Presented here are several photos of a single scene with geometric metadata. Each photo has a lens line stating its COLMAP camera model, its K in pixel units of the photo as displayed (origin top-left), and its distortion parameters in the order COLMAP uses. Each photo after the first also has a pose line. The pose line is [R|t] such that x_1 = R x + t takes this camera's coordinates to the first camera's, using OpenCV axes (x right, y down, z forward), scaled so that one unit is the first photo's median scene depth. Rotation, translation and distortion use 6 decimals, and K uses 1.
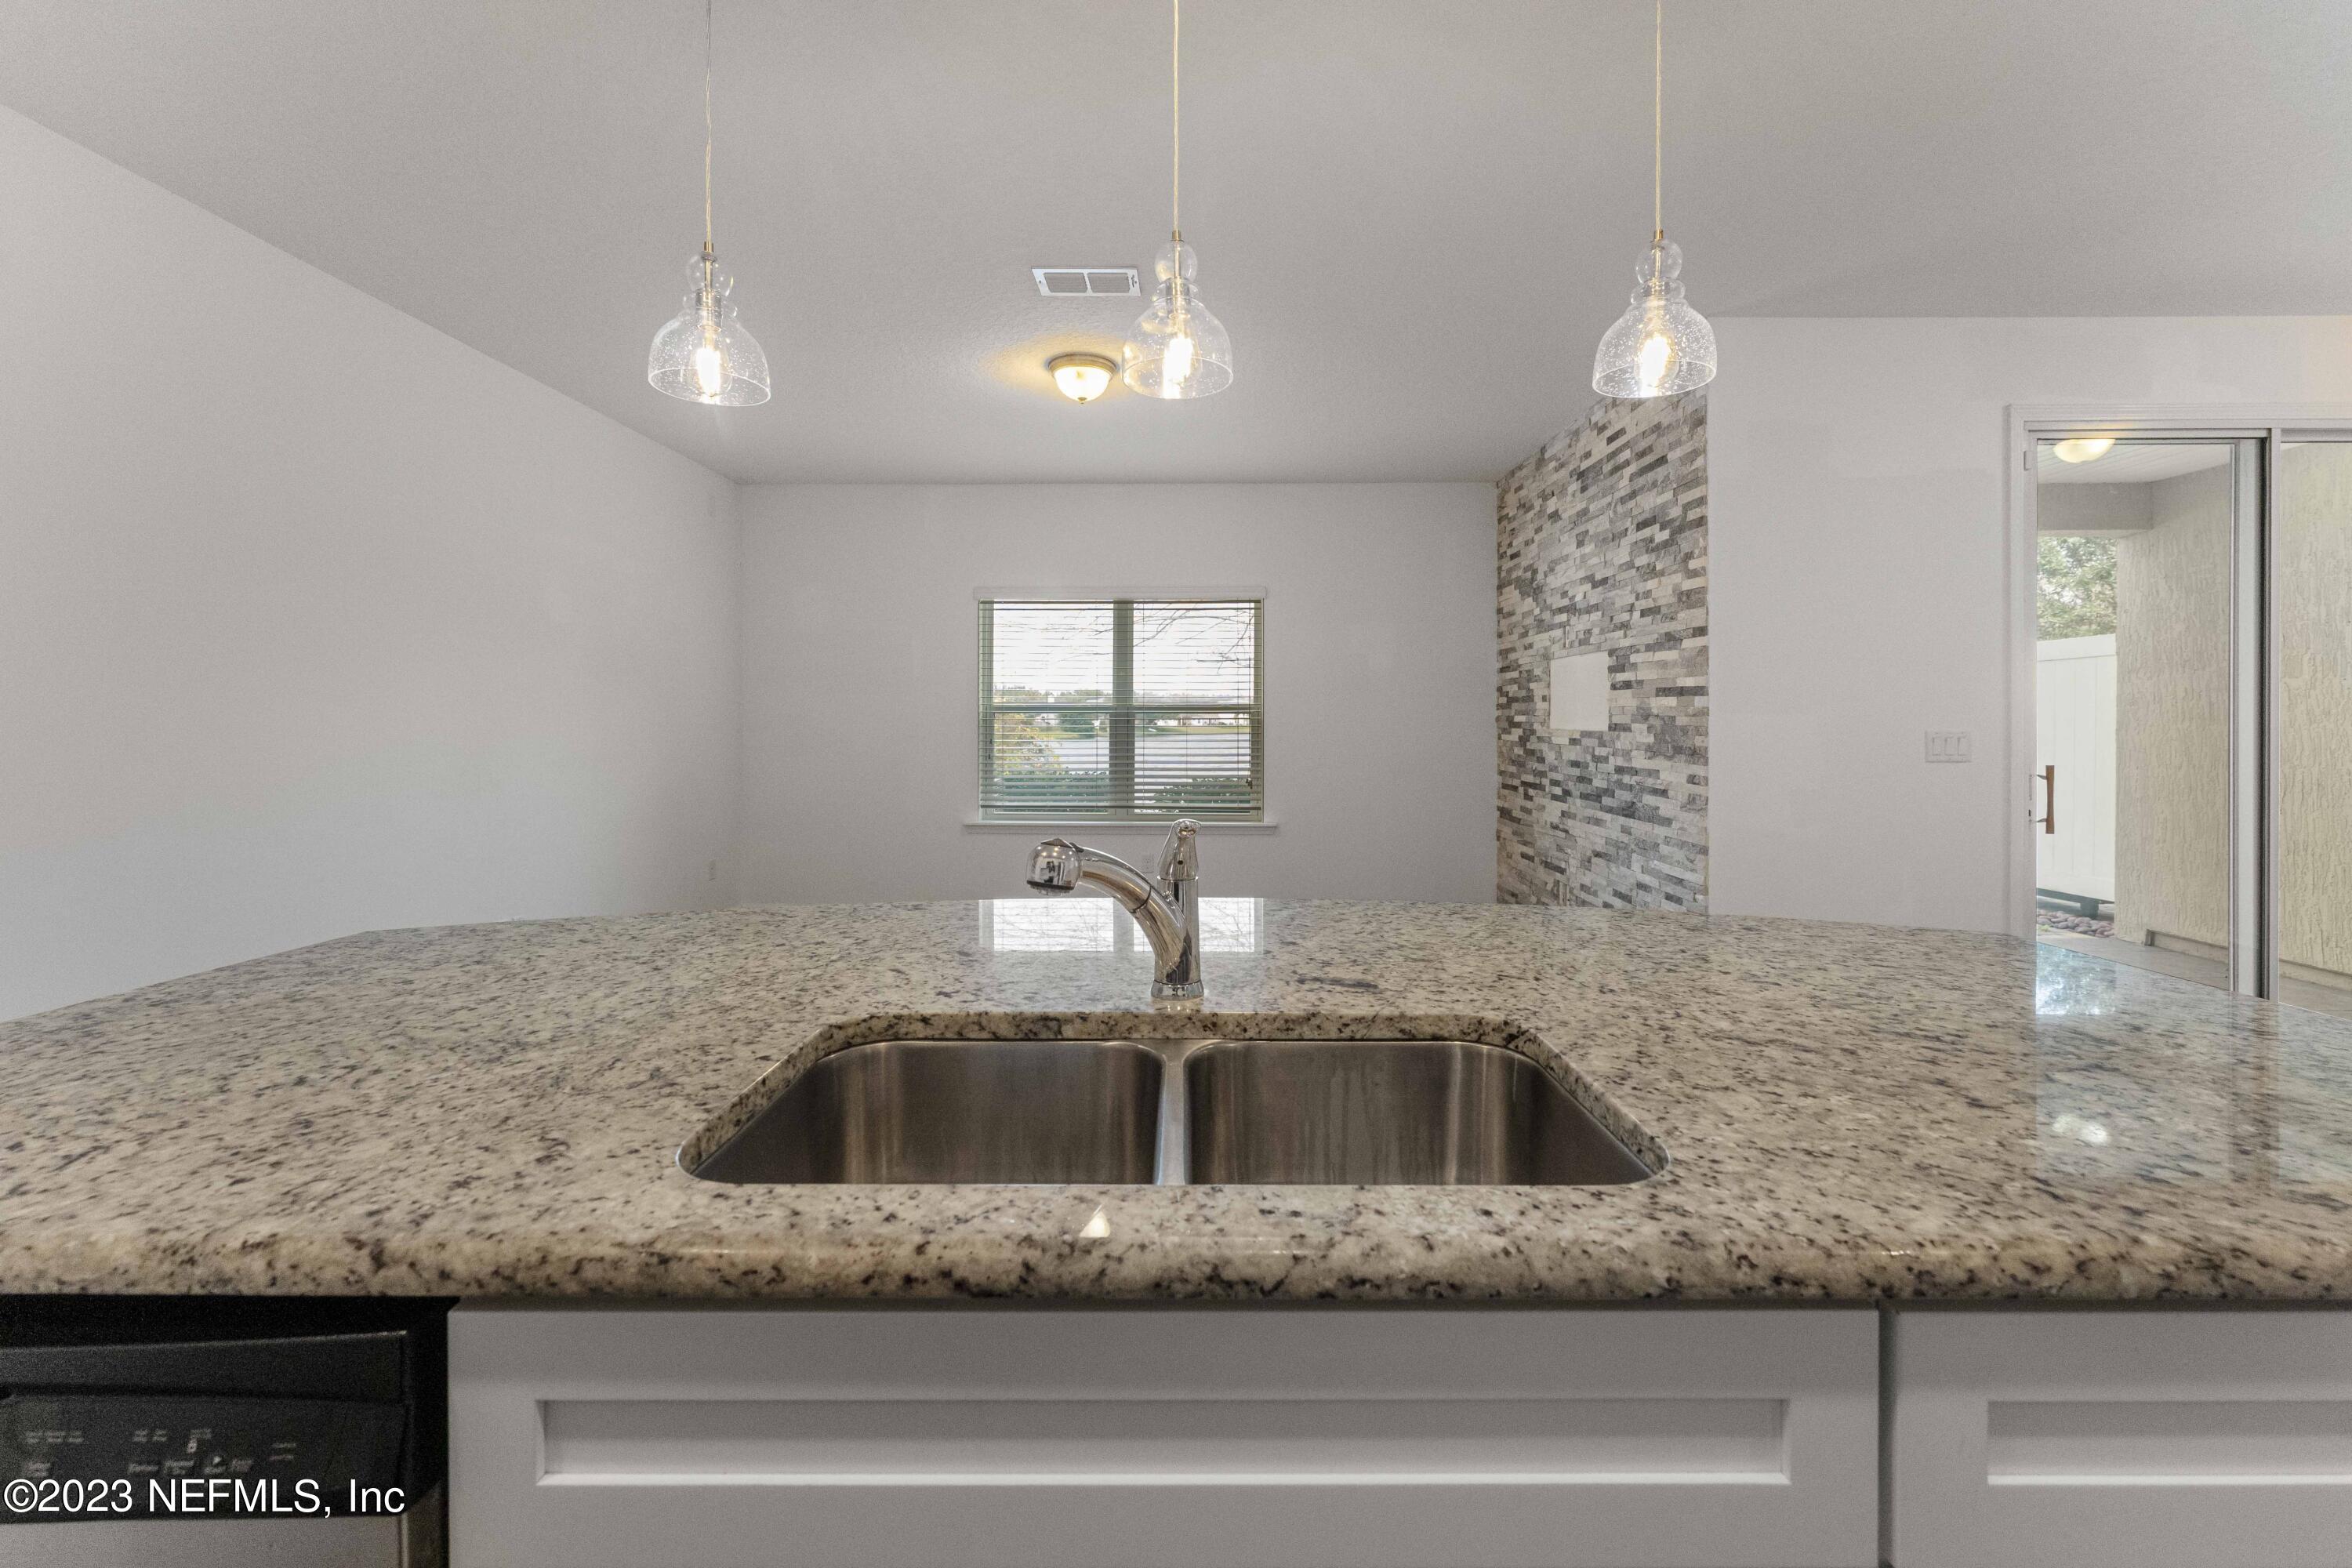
lens RADIAL K [[940.3, 0, 1175.2], [0, 940.3, 725.2], [0, 0, 1]] dist [0.001633, -0.000035]
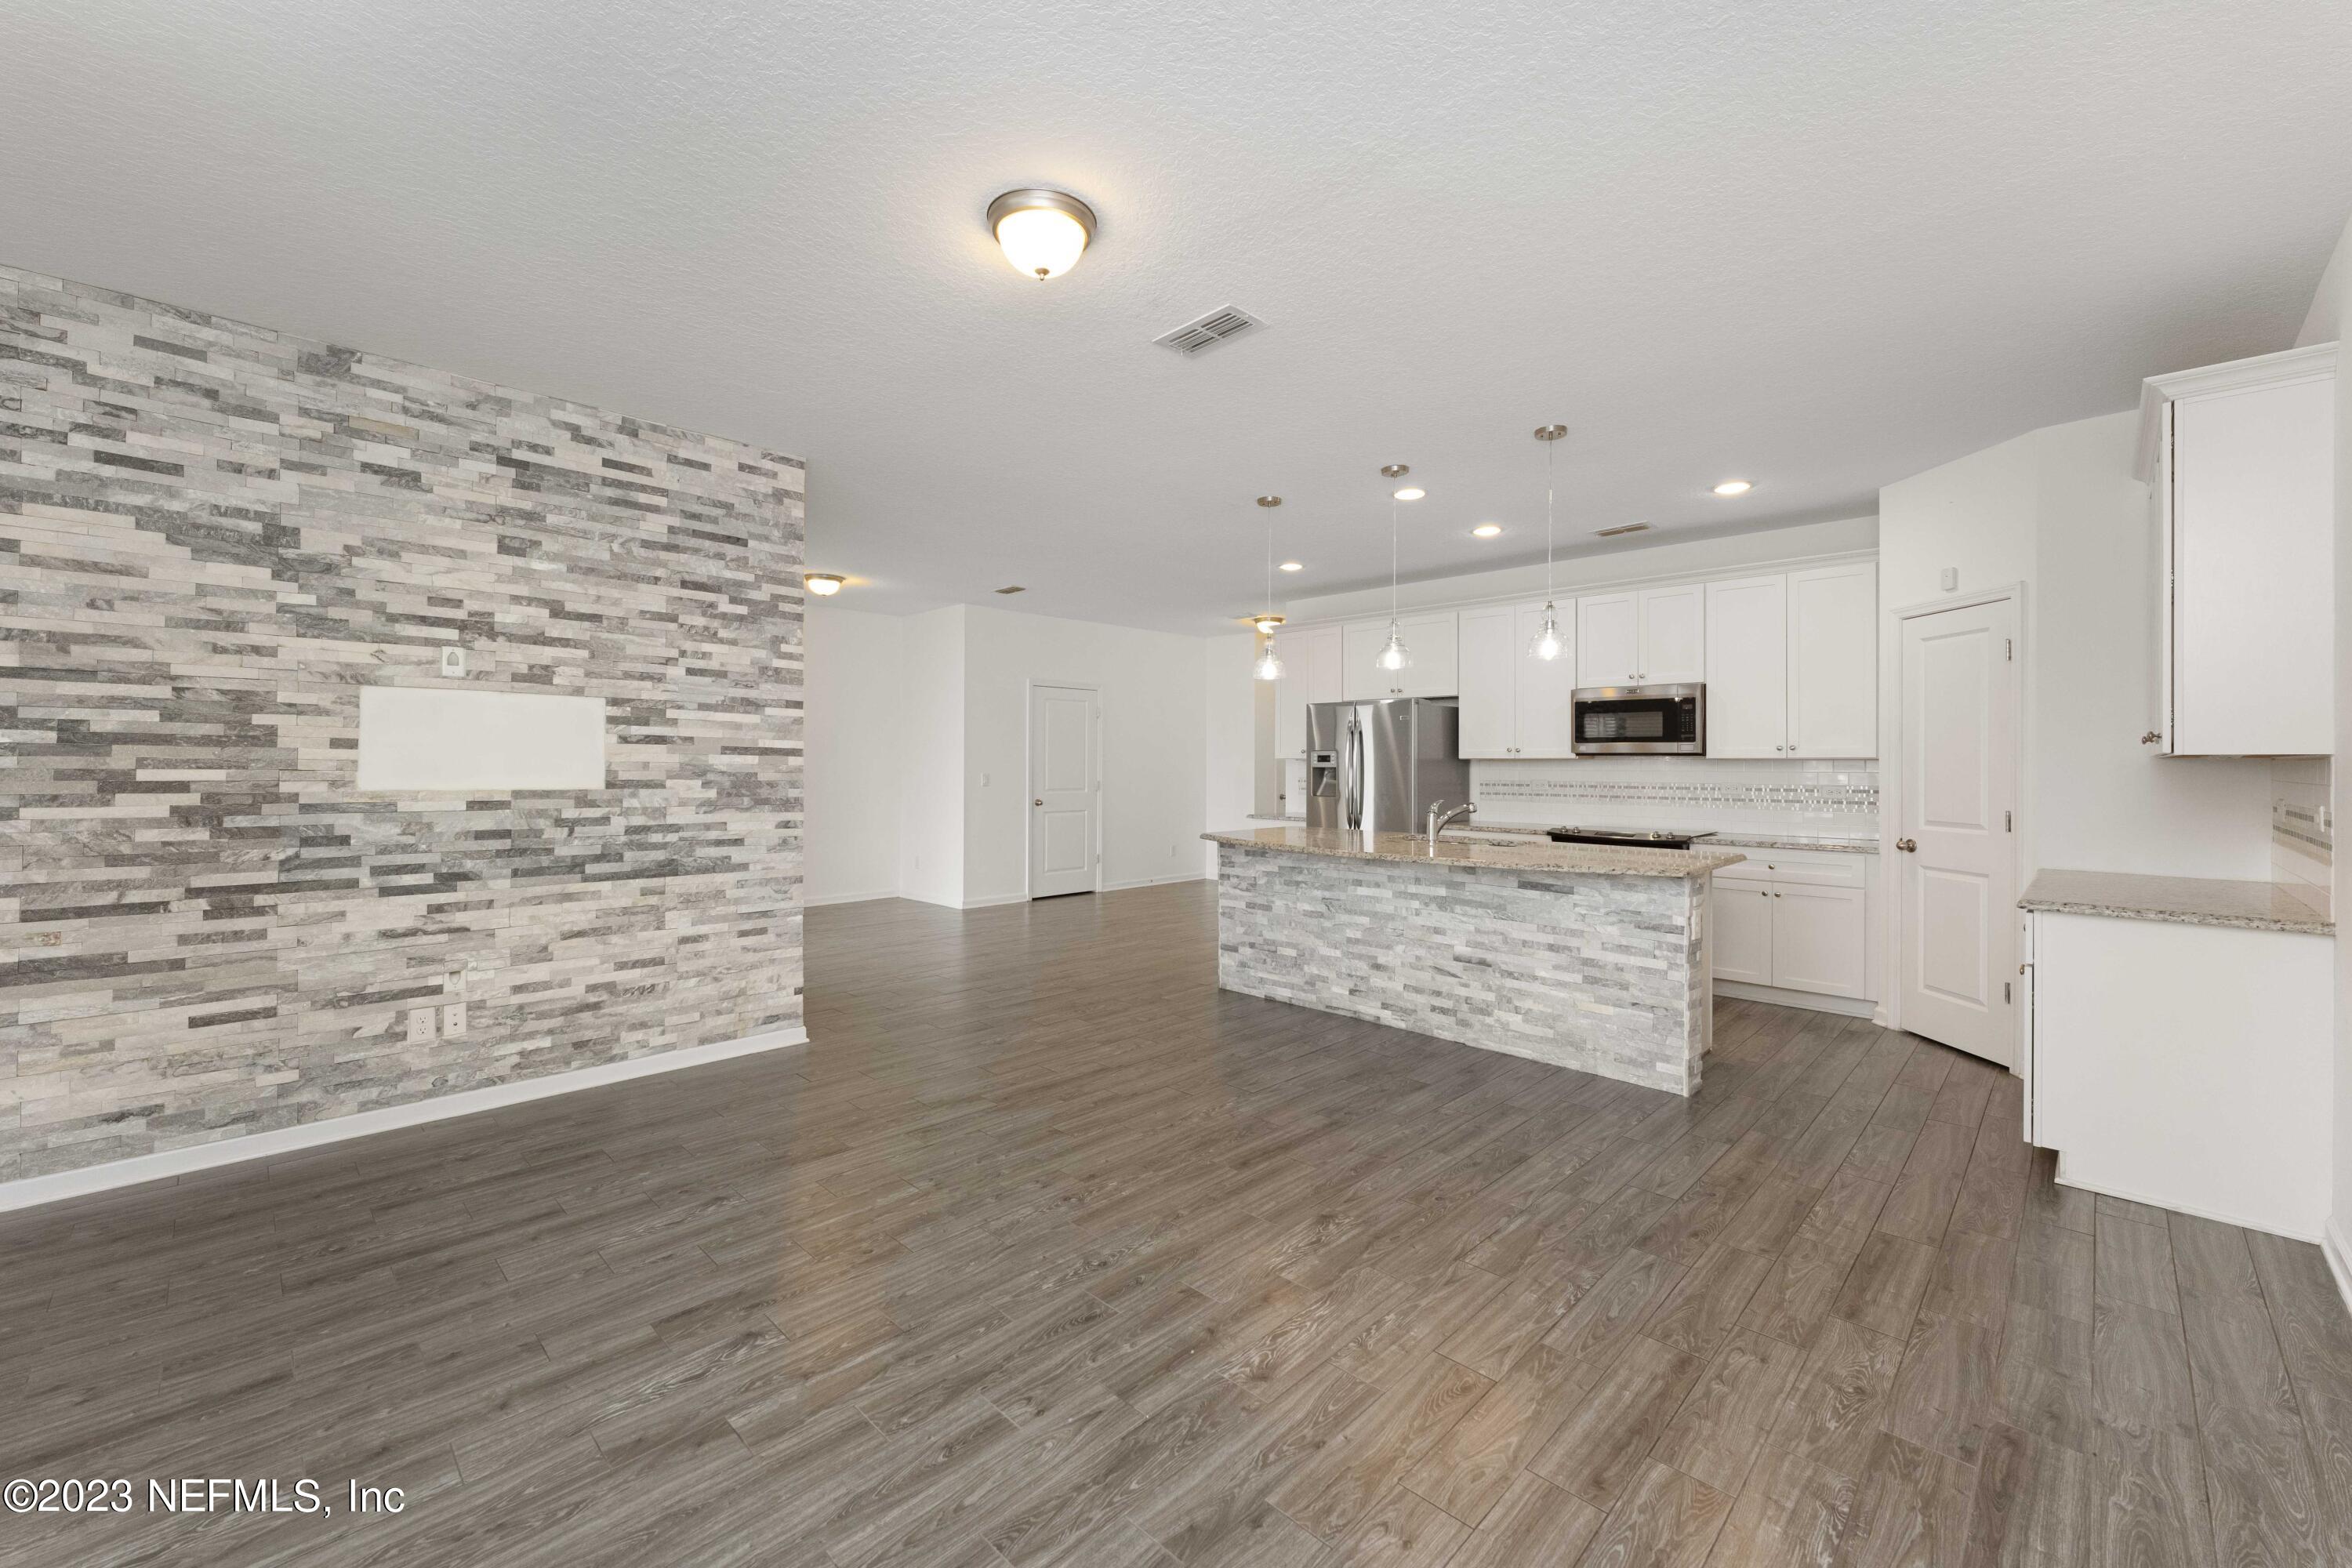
lens RADIAL K [[940.3, 0, 1153.4], [0, 940.3, 751.9], [0, 0, 1]] dist [0.001633, -0.000035]
pose [[-0.719439, 0.005279, 0.694535, -0.566885], [-0.002847, 0.999940, -0.010550, -0.022331], [-0.694549, -0.009567, -0.719381, 1.373946]]
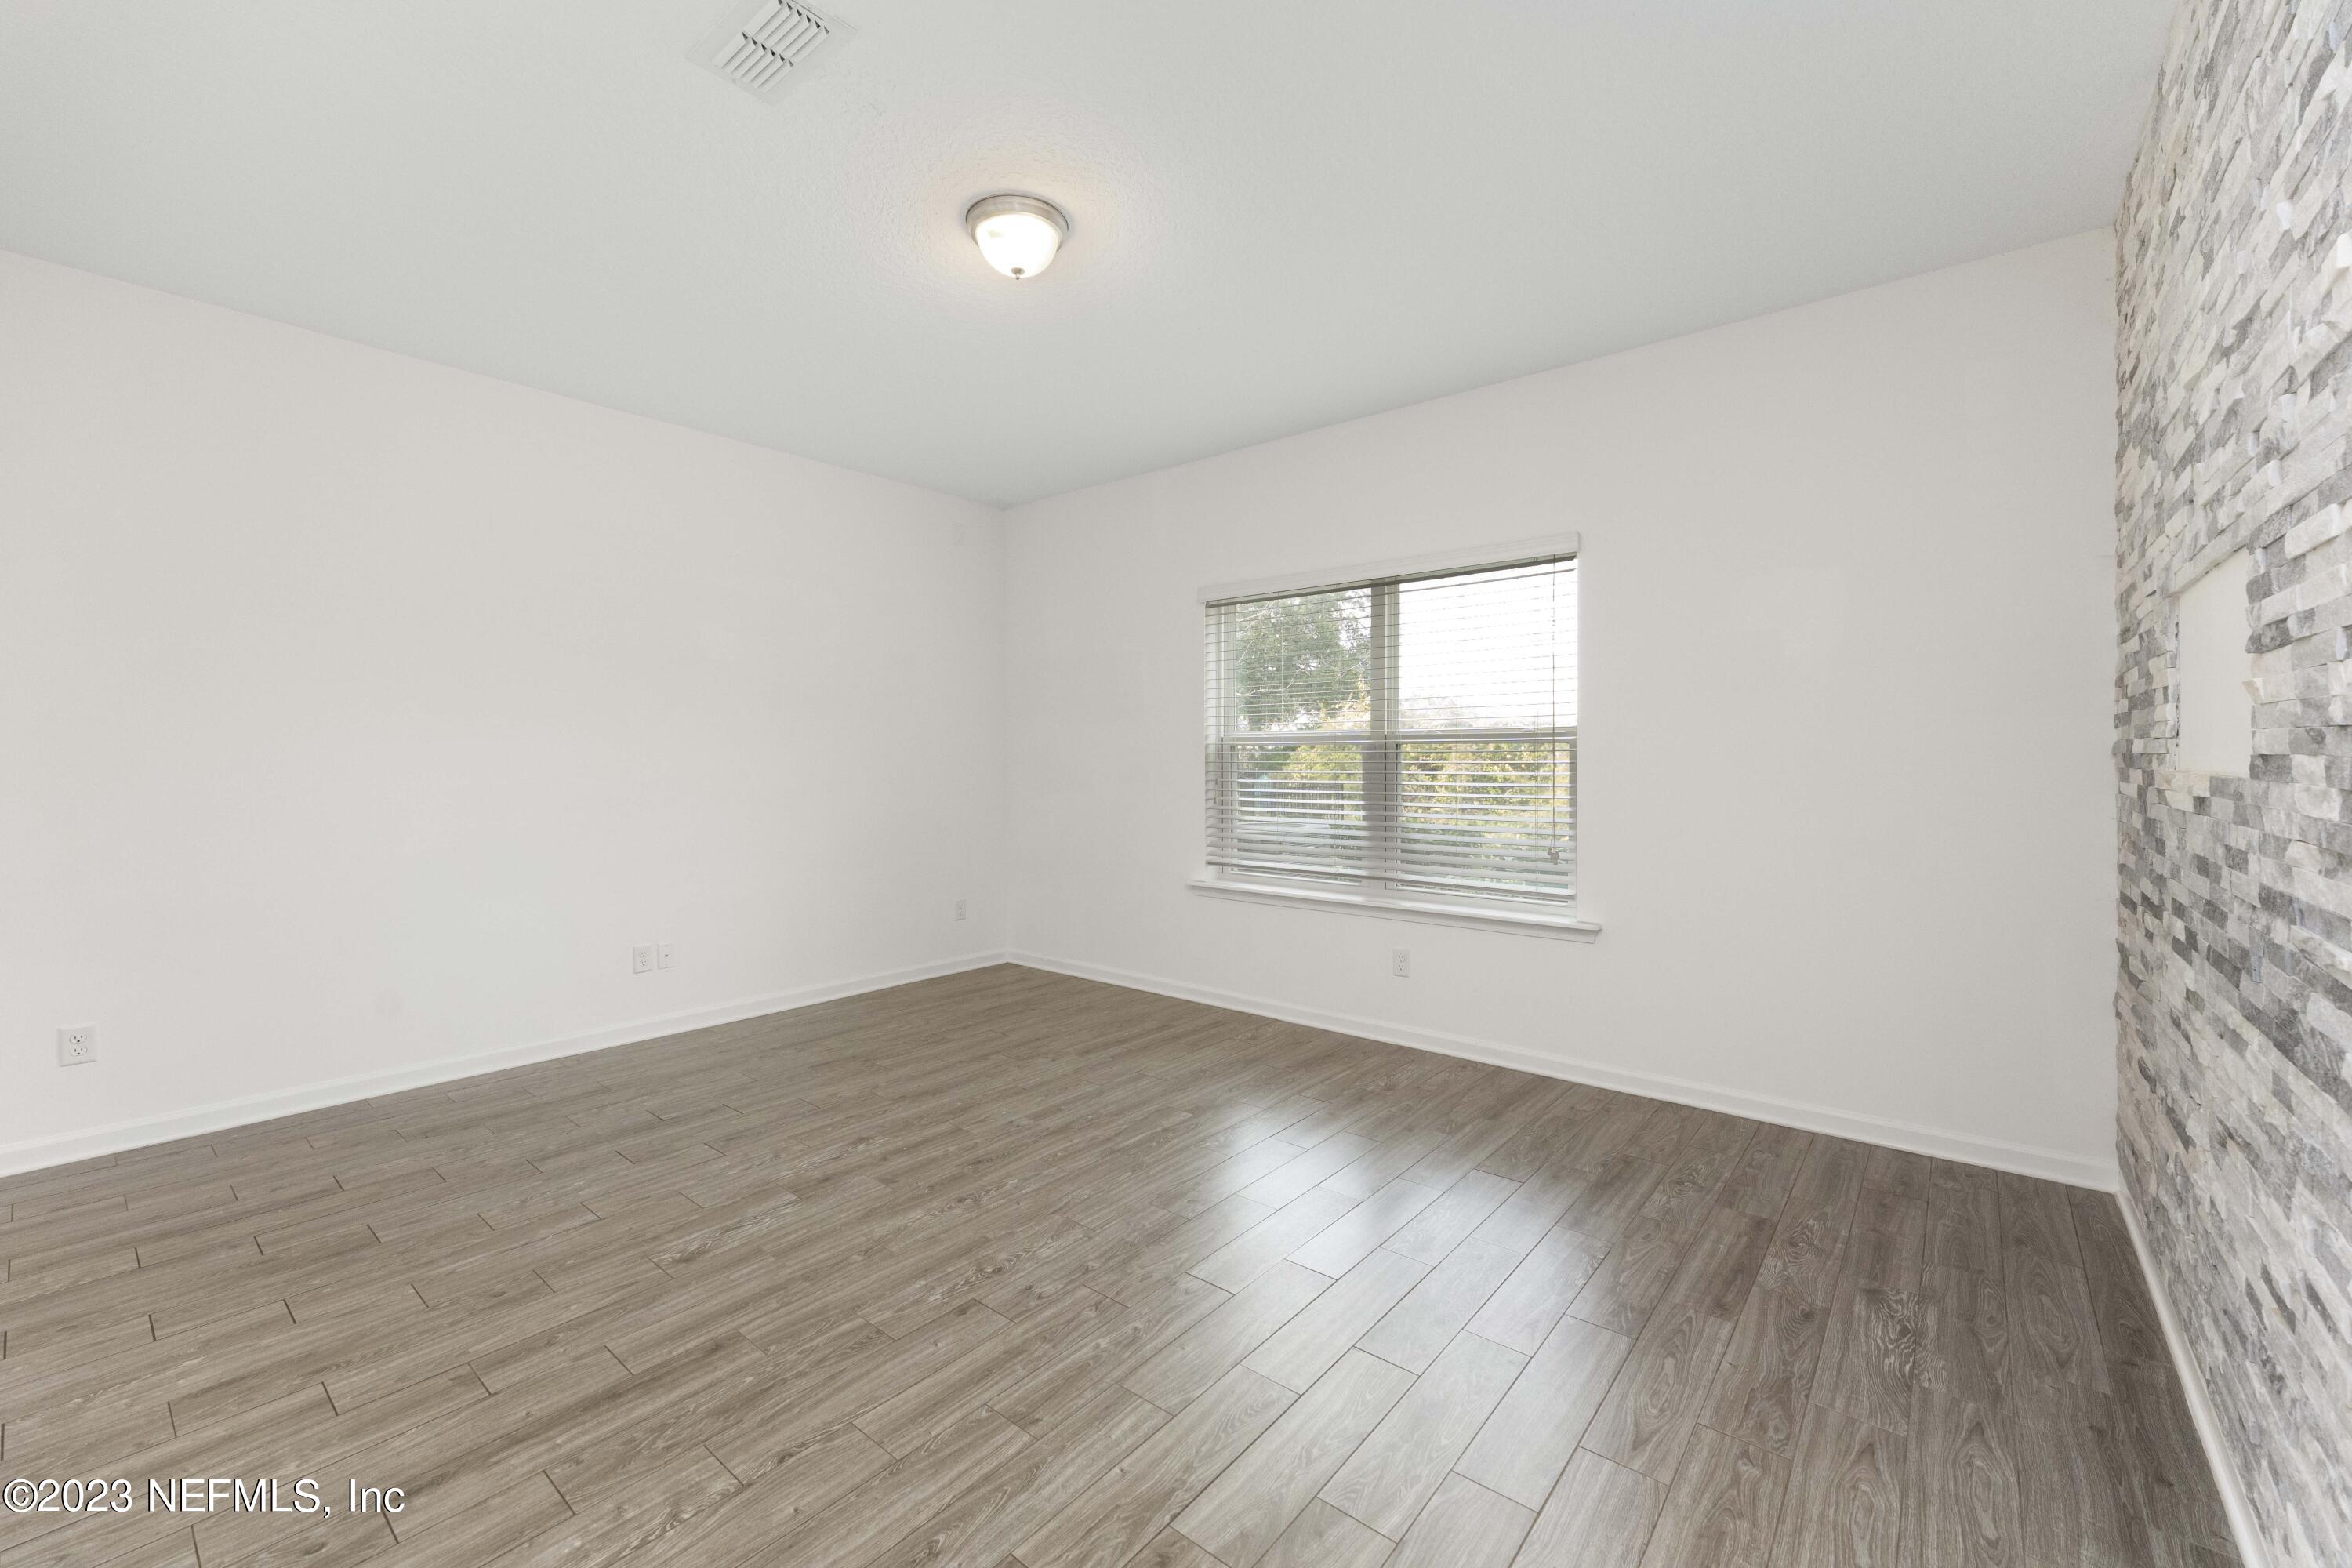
lens RADIAL K [[940.3, 0, 1166.9], [0, 940.3, 758.5], [0, 0, 1]] dist [0.001633, -0.000035]
pose [[0.784346, 0.000176, -0.620324, 0.392938], [-0.001760, 0.999997, -0.001941, 0.000692], [0.620321, 0.002614, 0.784343, 0.534994]]
